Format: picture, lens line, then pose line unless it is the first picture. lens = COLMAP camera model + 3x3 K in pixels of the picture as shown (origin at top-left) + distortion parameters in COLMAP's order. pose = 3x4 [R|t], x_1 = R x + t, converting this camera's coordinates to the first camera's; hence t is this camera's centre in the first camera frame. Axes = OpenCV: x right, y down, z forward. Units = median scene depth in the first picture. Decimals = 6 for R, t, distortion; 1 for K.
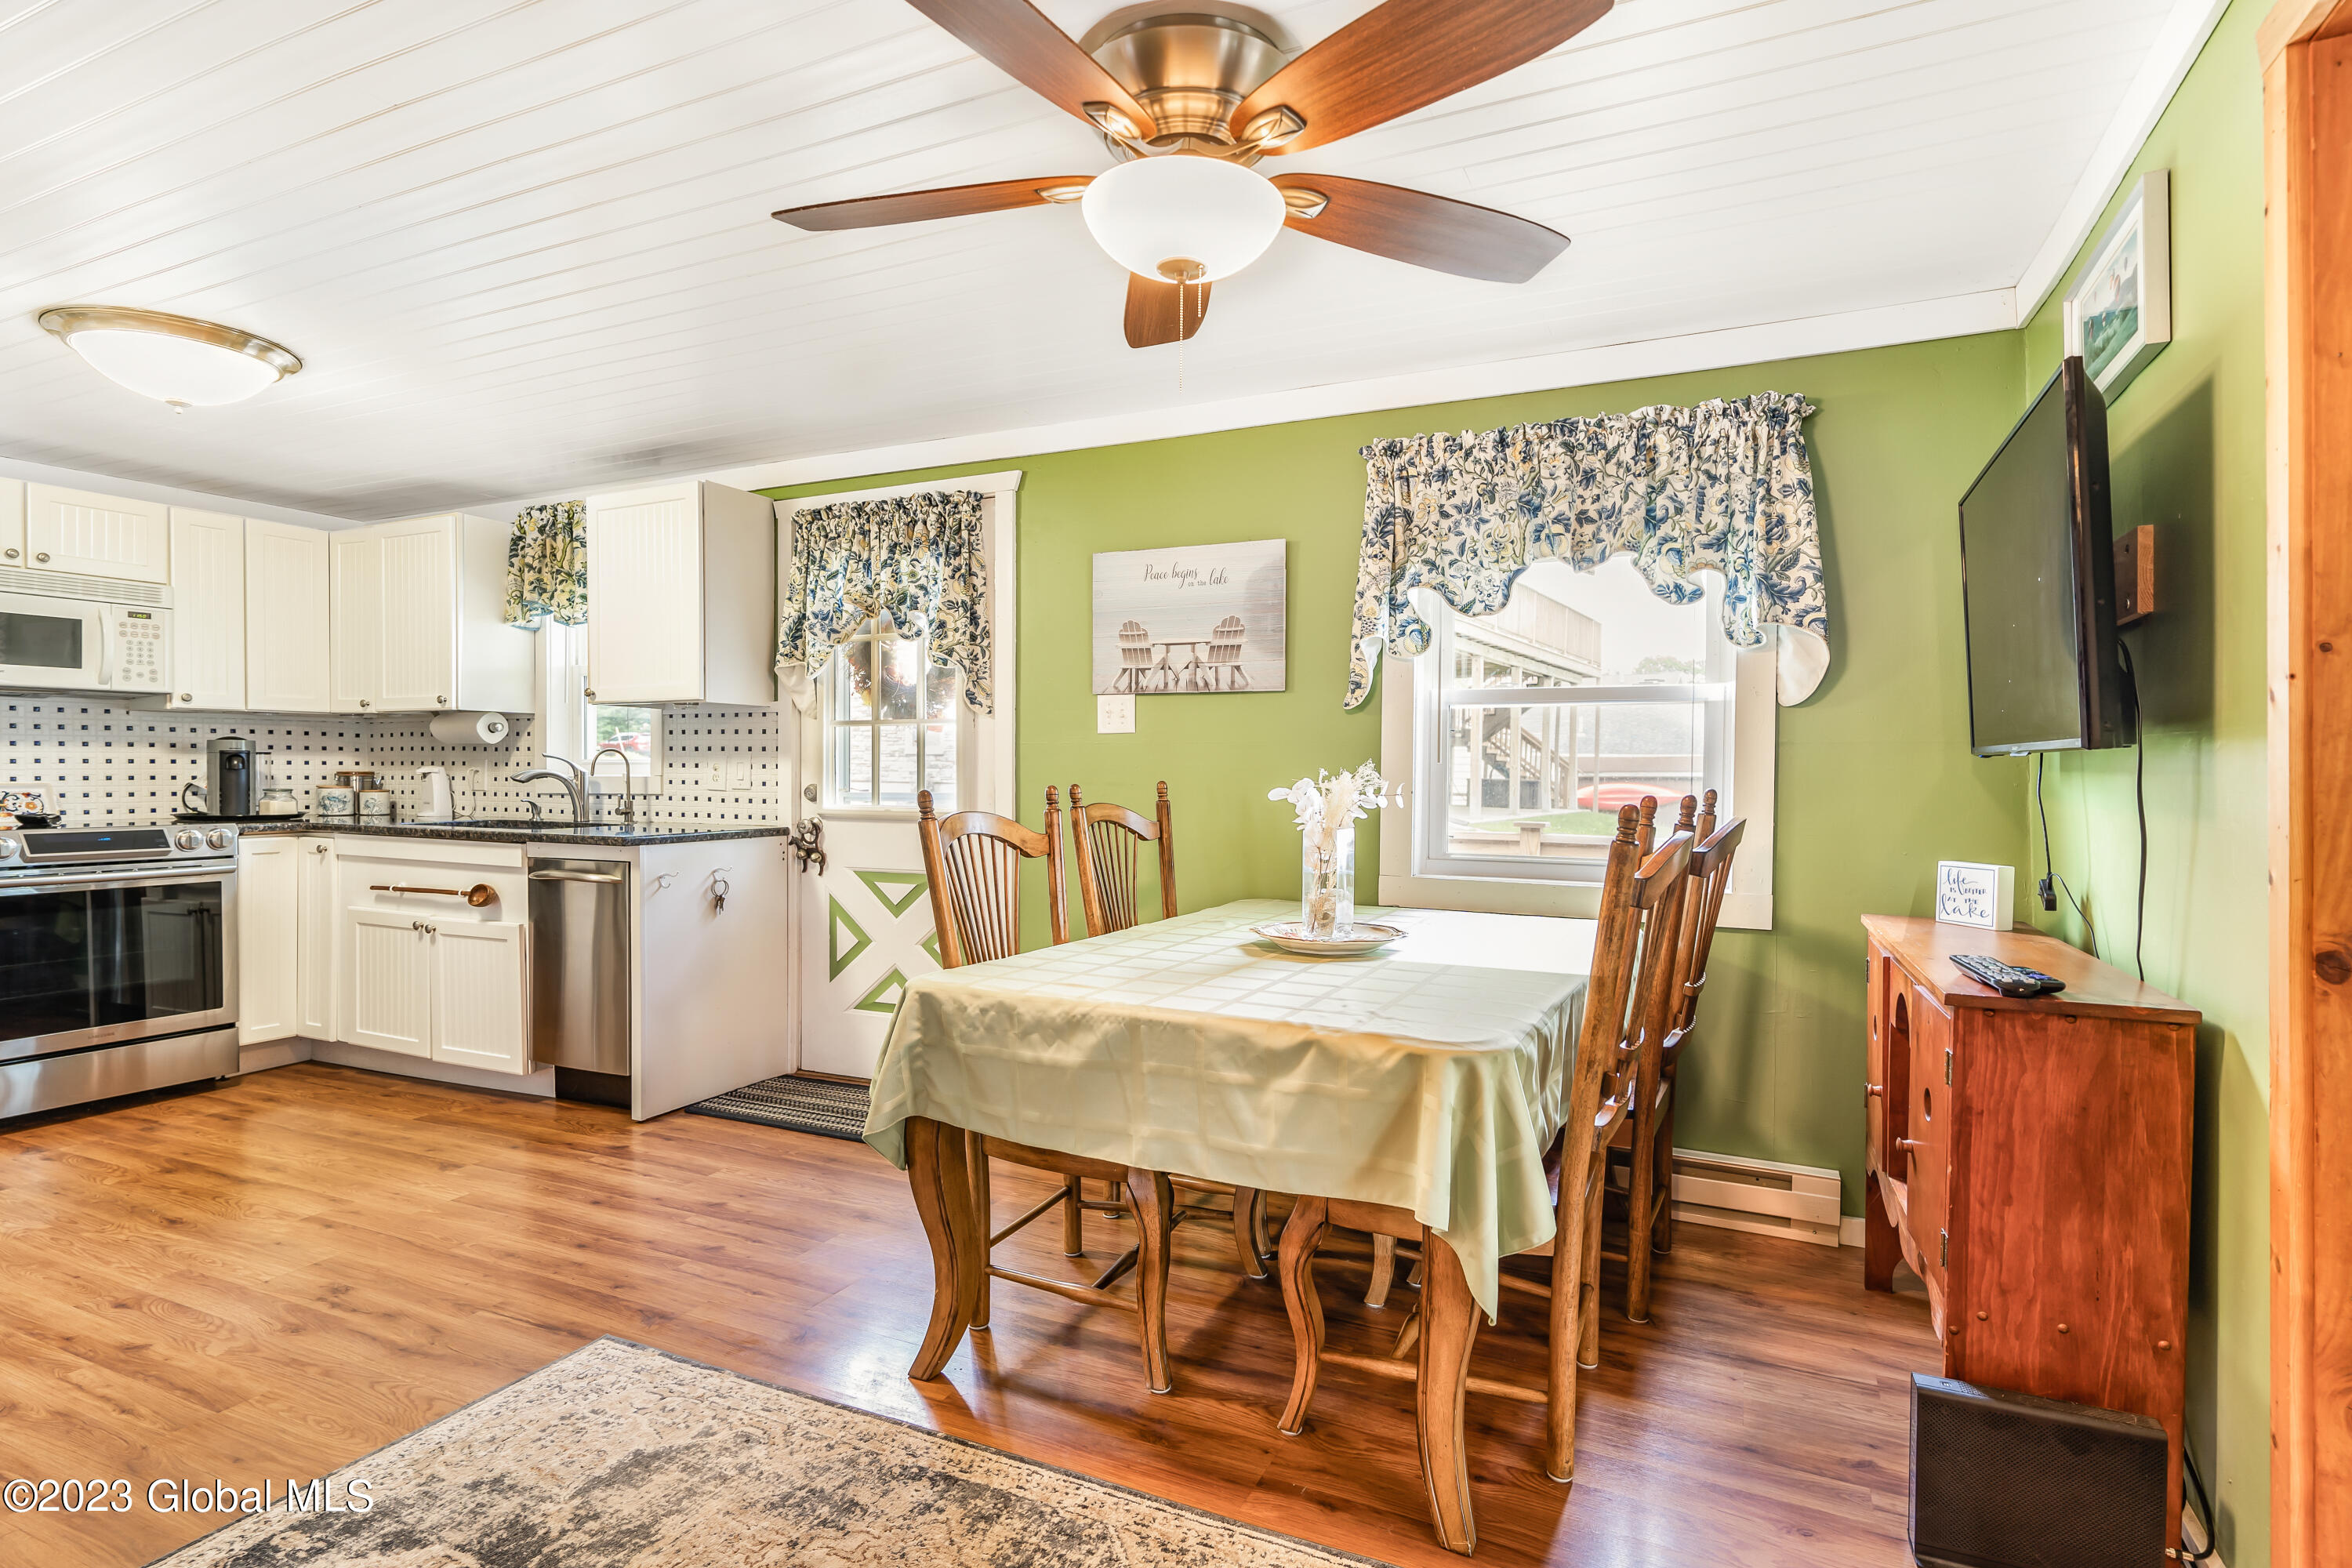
lens RADIAL K [[1140.9, 0, 1262.4], [0, 1140.9, 777.2], [0, 0, 1]] dist [0.003156, -0.000204]
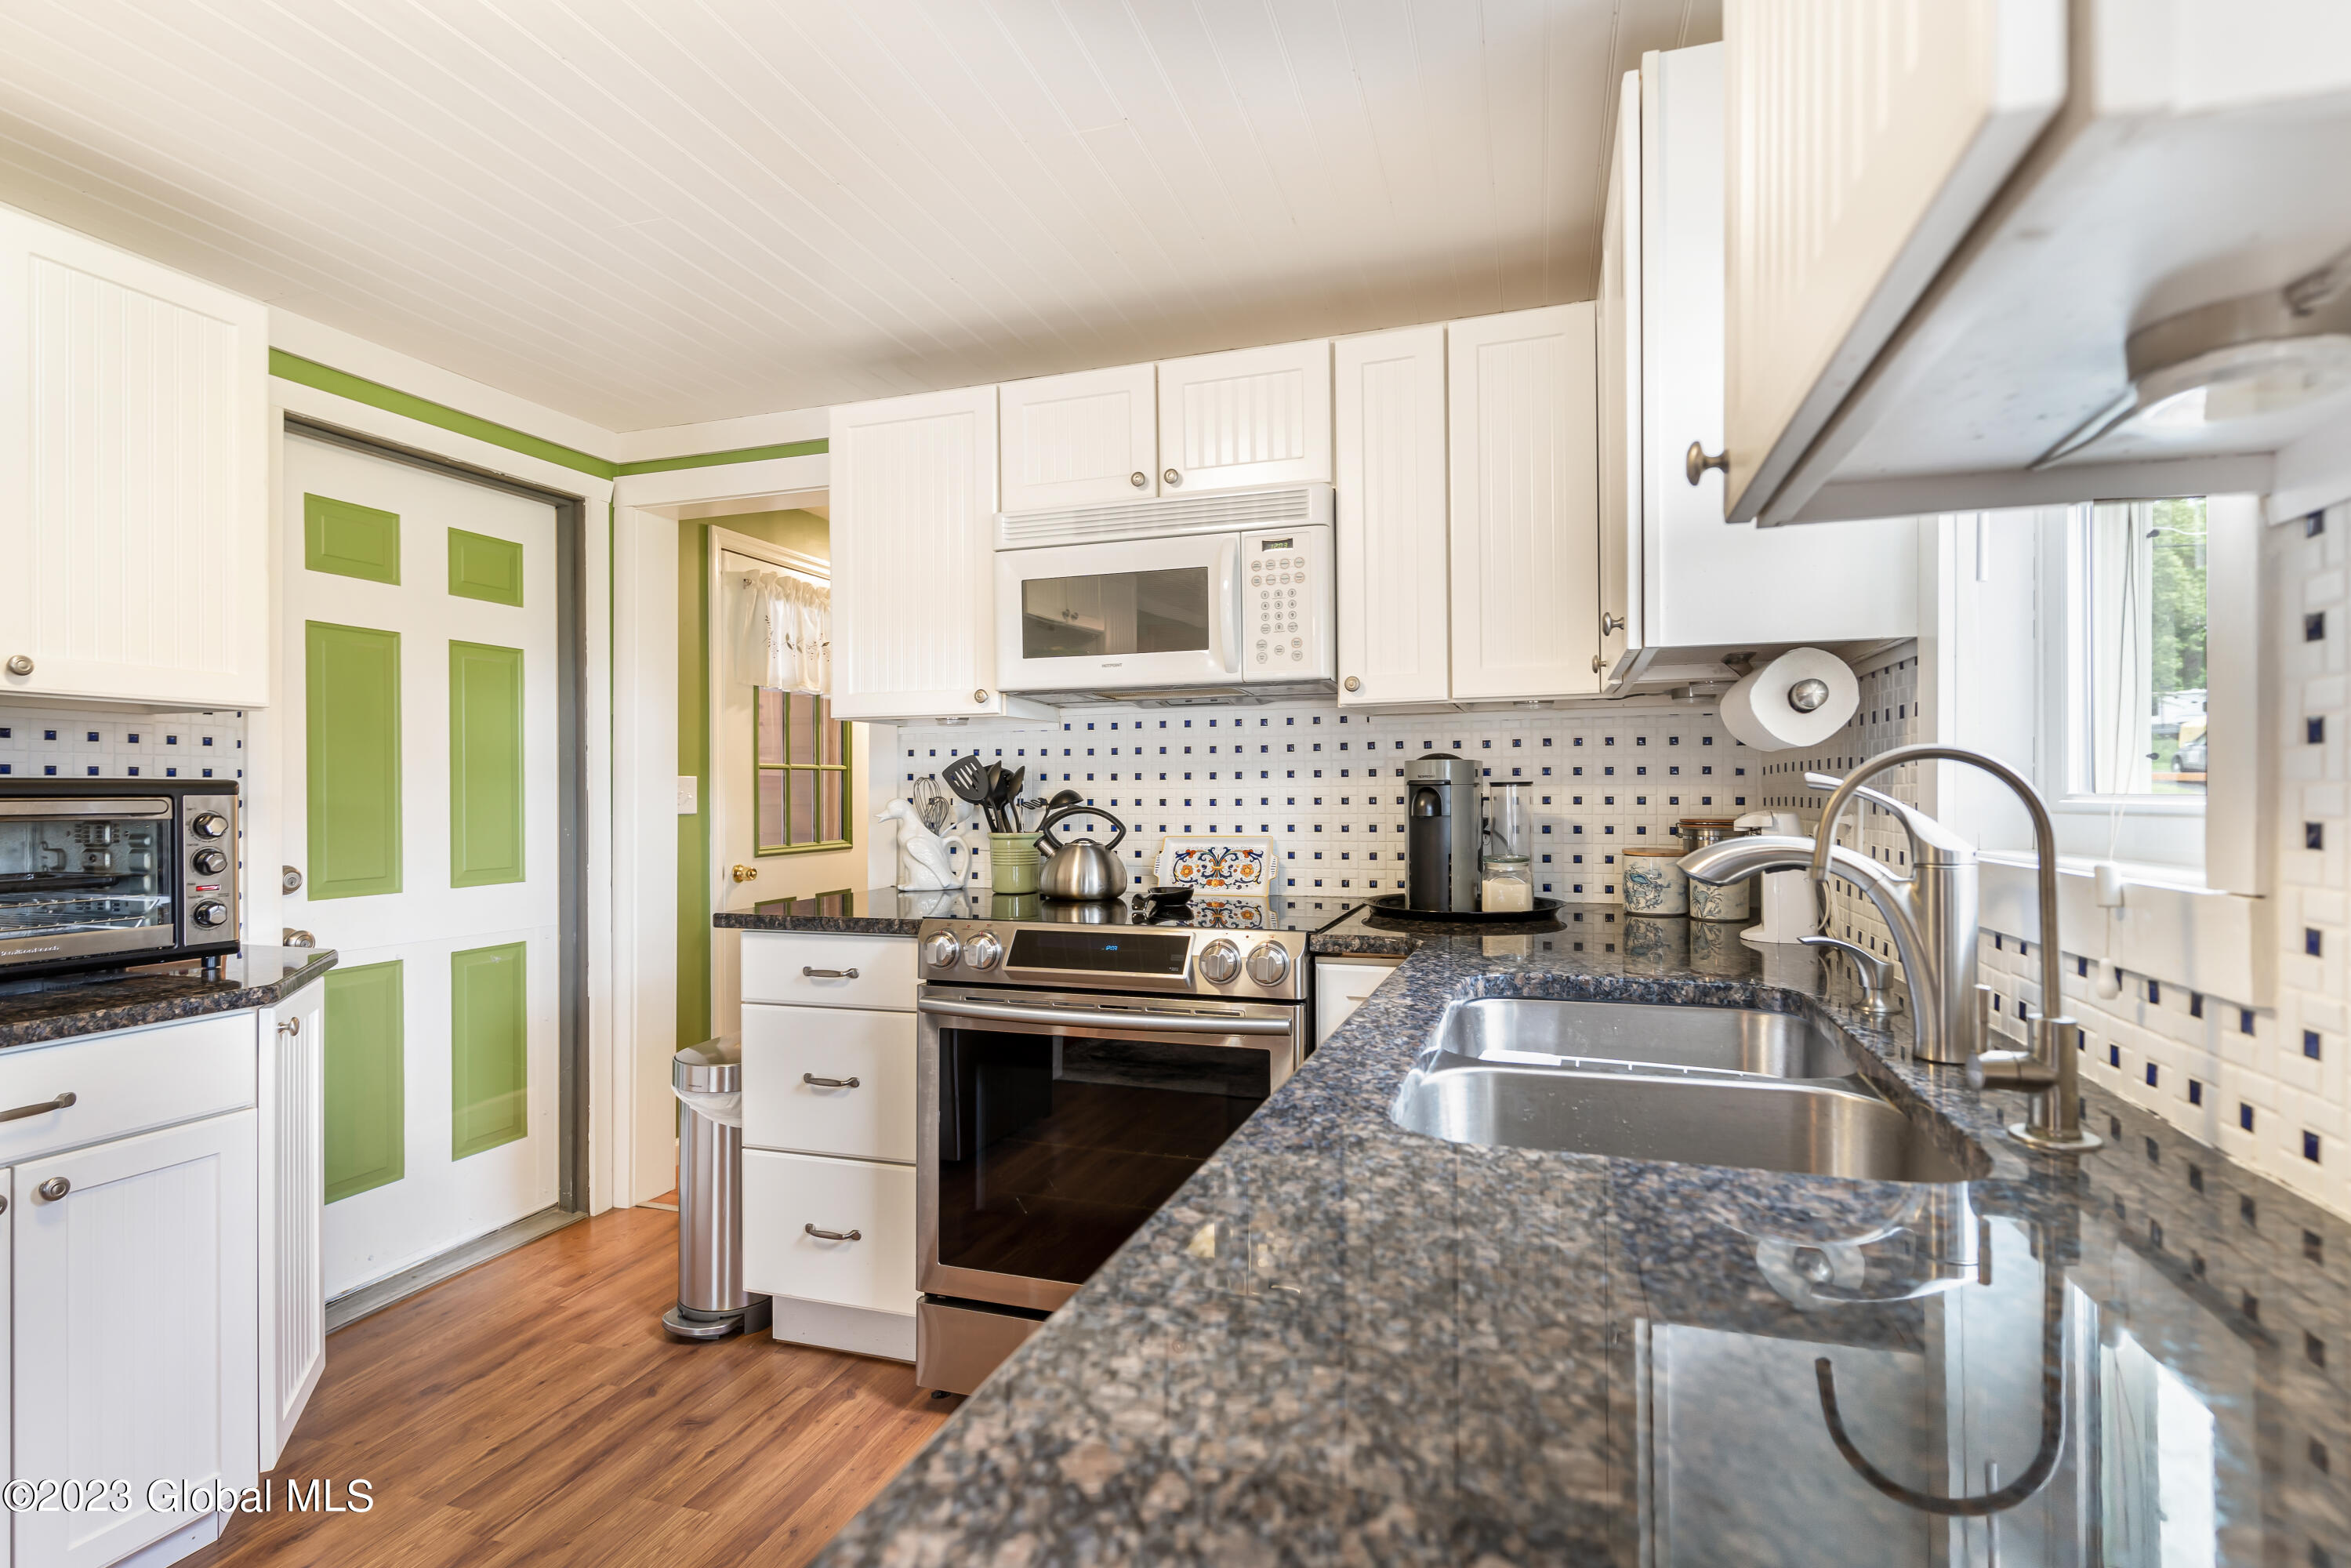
lens RADIAL K [[1212.9, 0, 1121.2], [0, 1212.9, 794.3], [0, 0, 1]] dist [0.000937, 0.000049]
pose [[0.067696, -0.001906, -0.997704, -0.418808], [0.000140, 0.999998, -0.001901, -0.018473], [0.997706, -0.000011, 0.067696, 0.948502]]
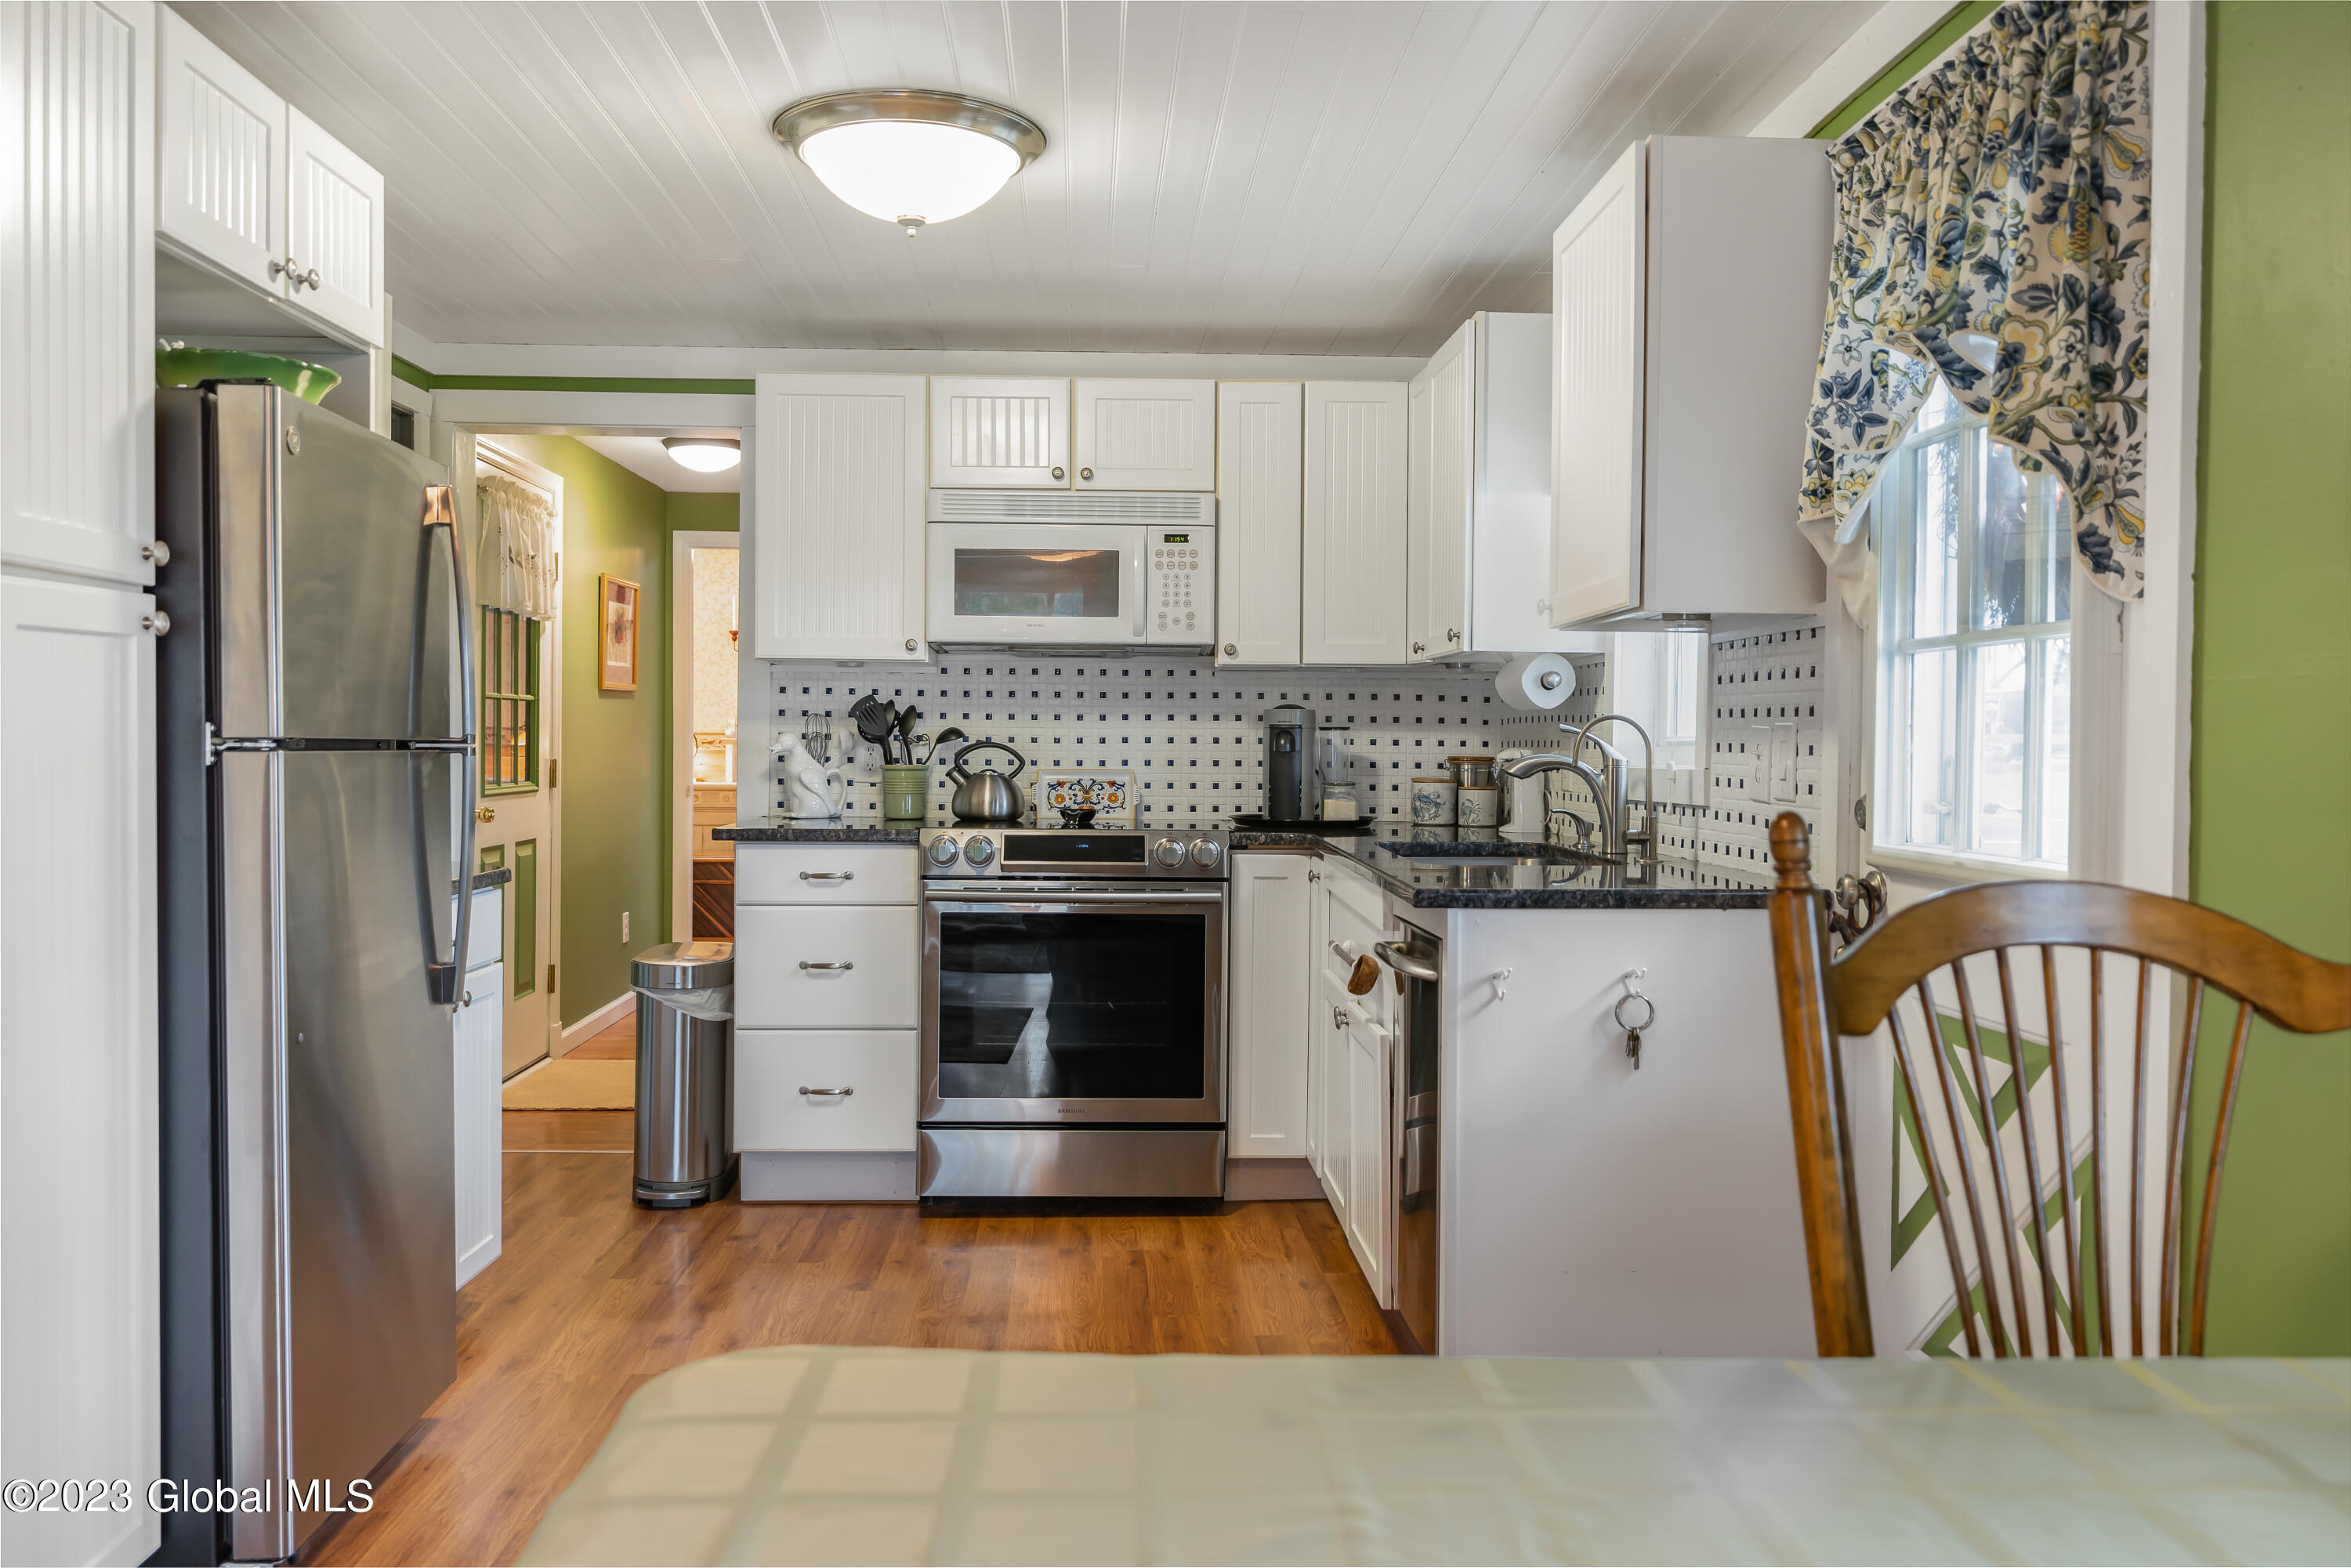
lens RADIAL K [[1998.3, 0, 1175.5], [0, 1998.3, 784.0], [0, 0, 1]] dist [-0.002841, -0.005942]
pose [[0.437394, 0.018602, -0.899078, 0.168292], [-0.012979, 0.999812, 0.014372, -0.004819], [0.899176, 0.005383, 0.437553, 0.481225]]
